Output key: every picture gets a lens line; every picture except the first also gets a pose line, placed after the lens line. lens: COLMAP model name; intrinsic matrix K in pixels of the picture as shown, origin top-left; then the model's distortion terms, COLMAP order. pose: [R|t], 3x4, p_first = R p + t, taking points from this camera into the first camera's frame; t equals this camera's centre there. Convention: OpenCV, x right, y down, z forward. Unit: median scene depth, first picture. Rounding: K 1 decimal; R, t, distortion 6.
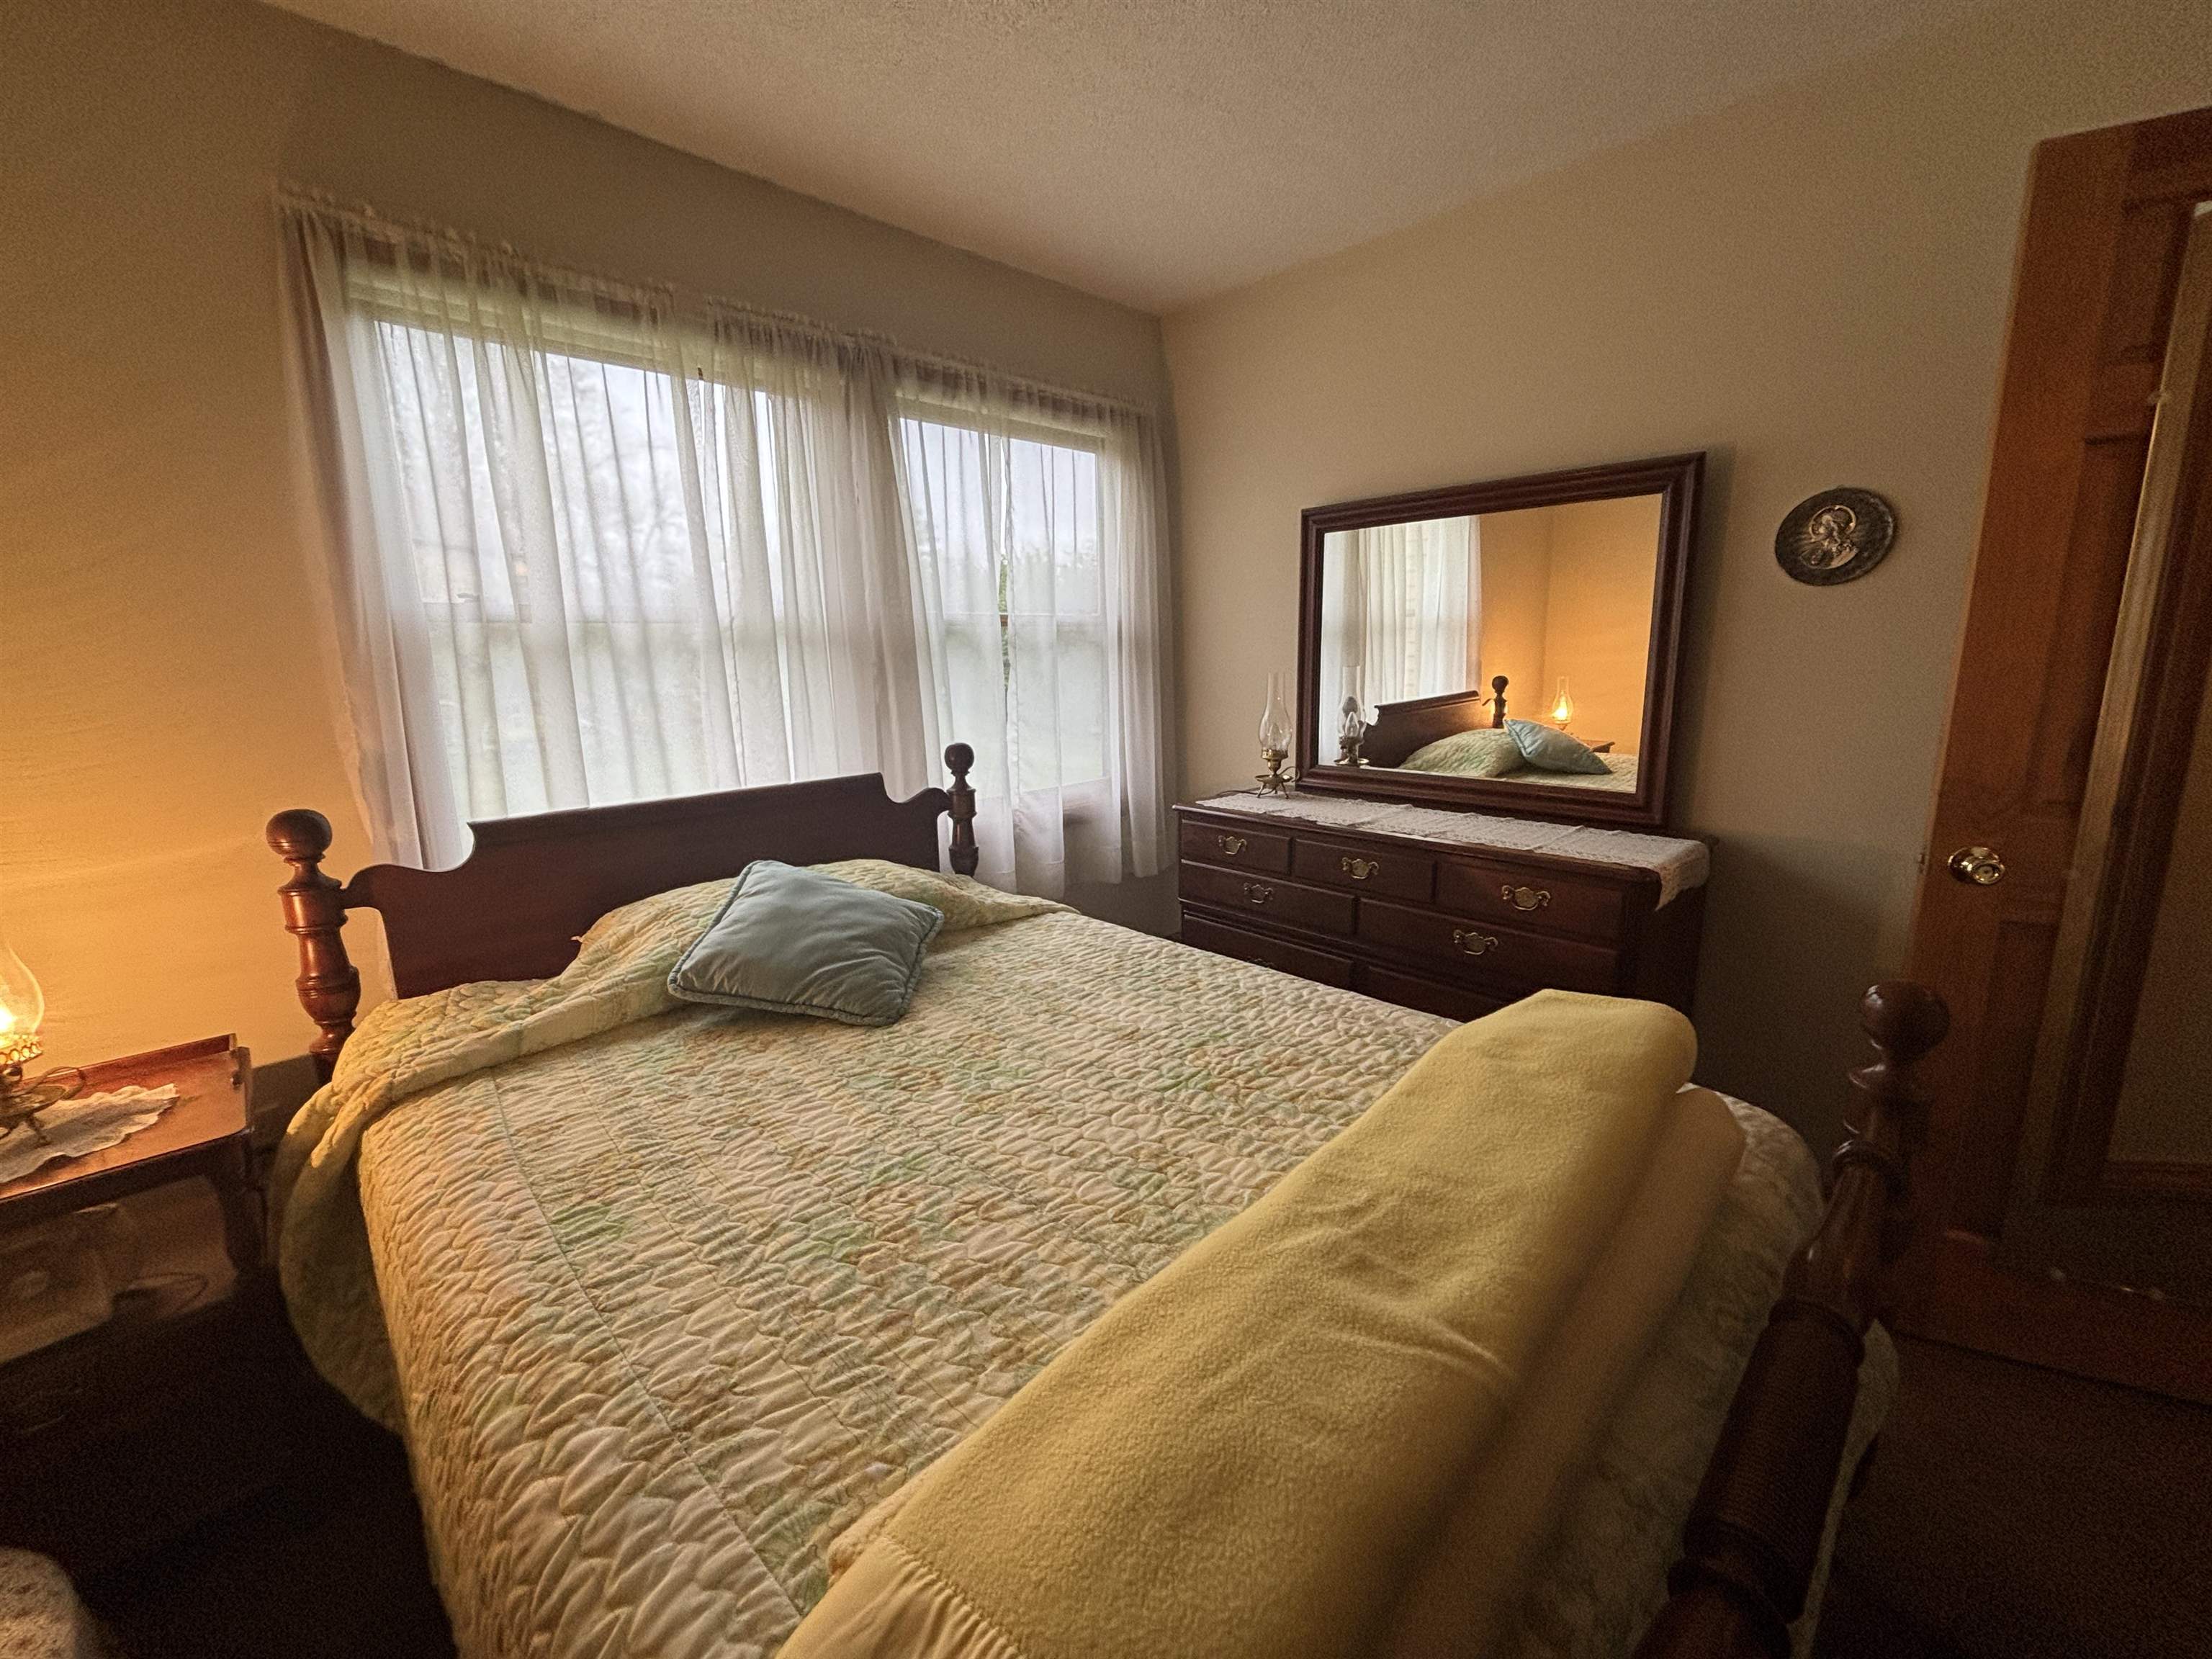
lens RADIAL K [[887.4, 0, 1102.6], [0, 887.4, 828.1], [0, 0, 1]] dist [-0.006434, 0.001534]
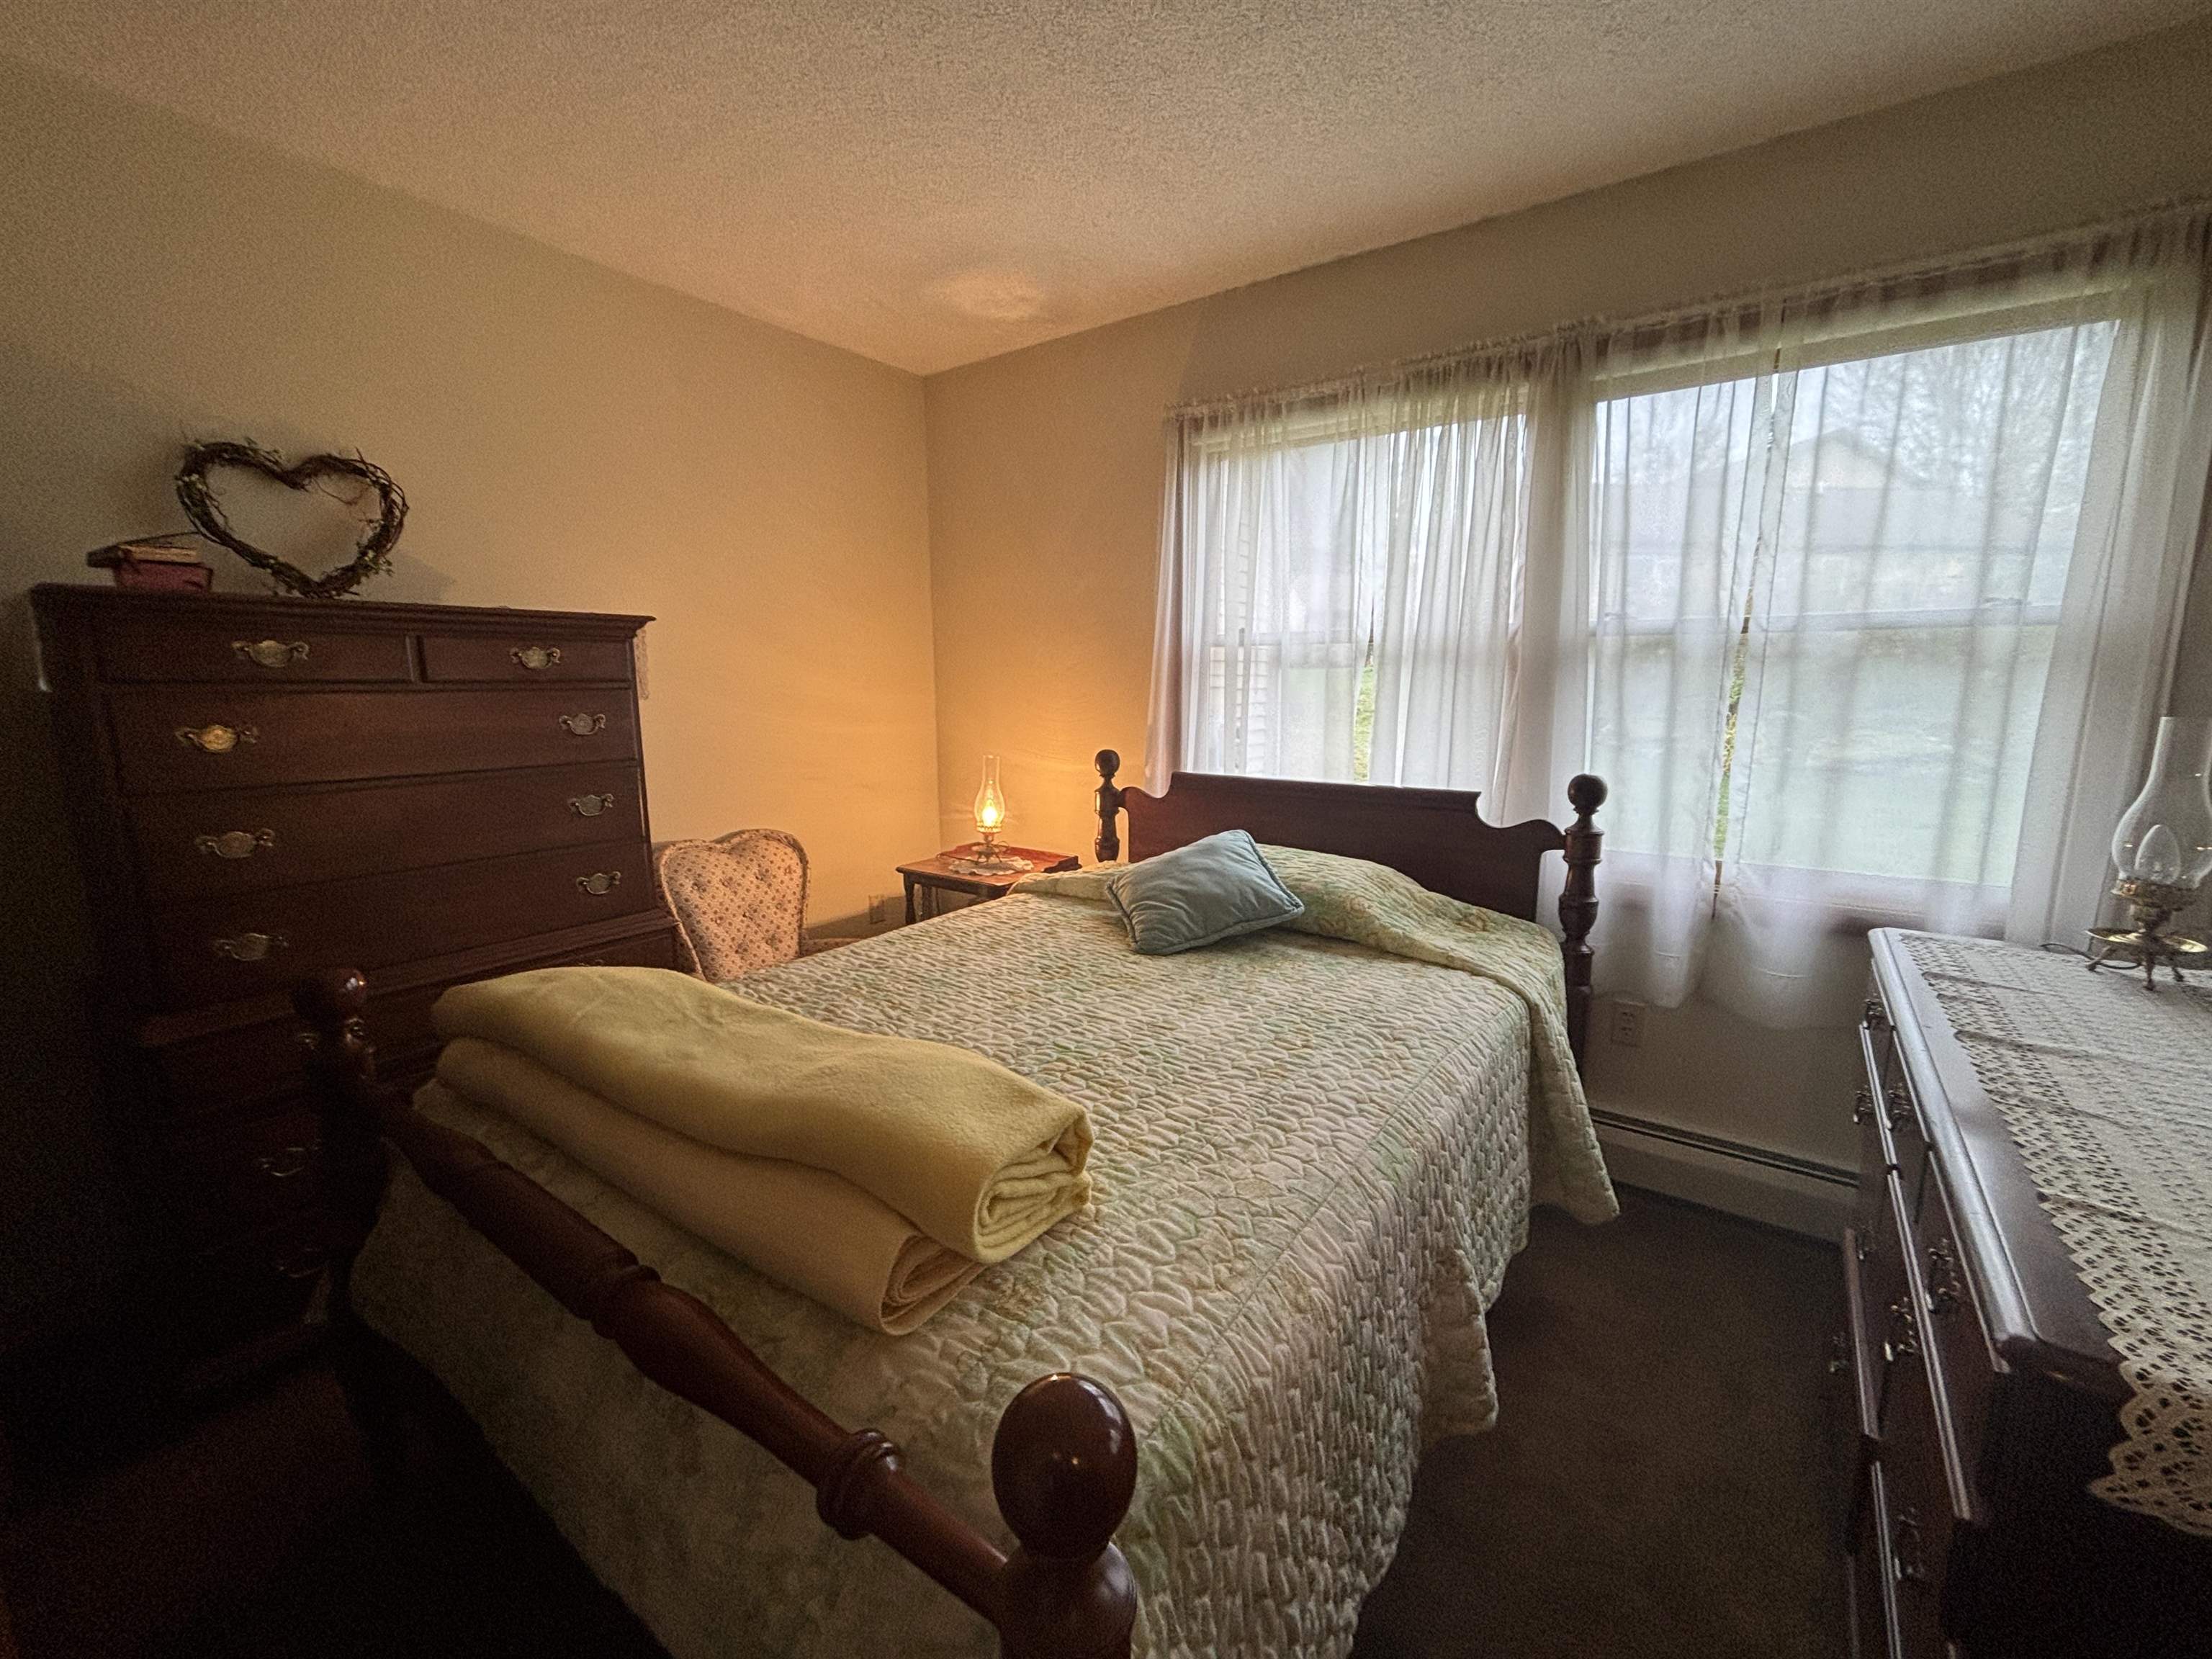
lens RADIAL K [[887.4, 0, 1095.3], [0, 887.4, 821.2], [0, 0, 1]] dist [-0.006434, 0.001534]
pose [[0.176778, 0.178543, -0.967921, 0.838861], [-0.195193, 0.970237, 0.143321, -0.121219], [0.964702, 0.163595, 0.206367, 0.555371]]
